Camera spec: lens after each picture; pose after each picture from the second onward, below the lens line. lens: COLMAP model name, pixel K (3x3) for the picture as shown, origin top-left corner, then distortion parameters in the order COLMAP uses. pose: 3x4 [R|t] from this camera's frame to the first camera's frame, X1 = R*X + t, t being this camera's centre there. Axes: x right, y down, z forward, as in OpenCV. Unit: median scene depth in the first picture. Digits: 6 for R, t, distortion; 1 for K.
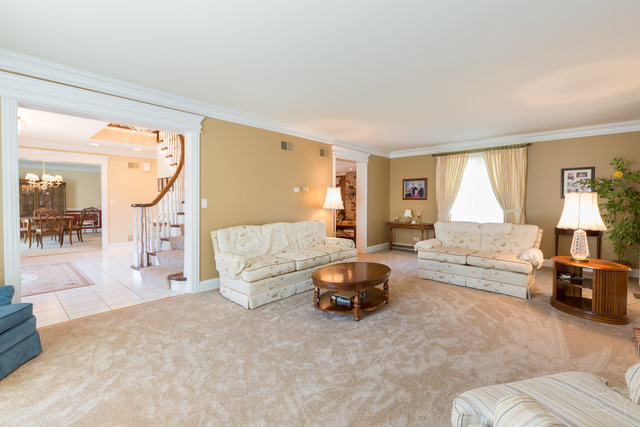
lens RADIAL K [[290.5, 0, 318.0], [0, 290.5, 210.5], [0, 0, 1]] dist [-0.001525, -0.000243]
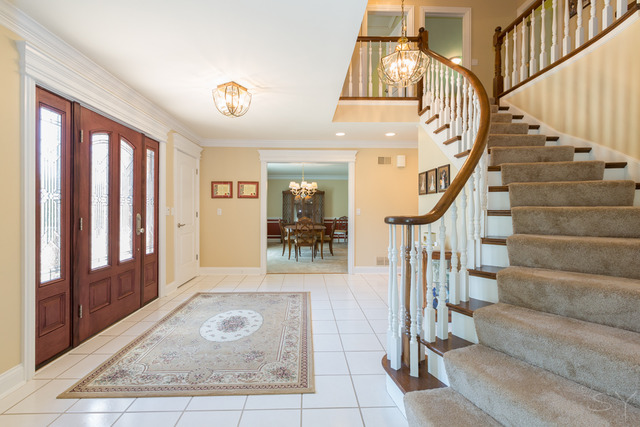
lens RADIAL K [[290.5, 0, 319.7], [0, 290.5, 213.7], [0, 0, 1]] dist [-0.001525, -0.000243]
pose [[0.718215, 0.007404, -0.695782, -0.249552], [-0.018920, 0.999781, -0.008890, -0.013052], [0.695564, 0.019549, 0.718198, 0.375683]]
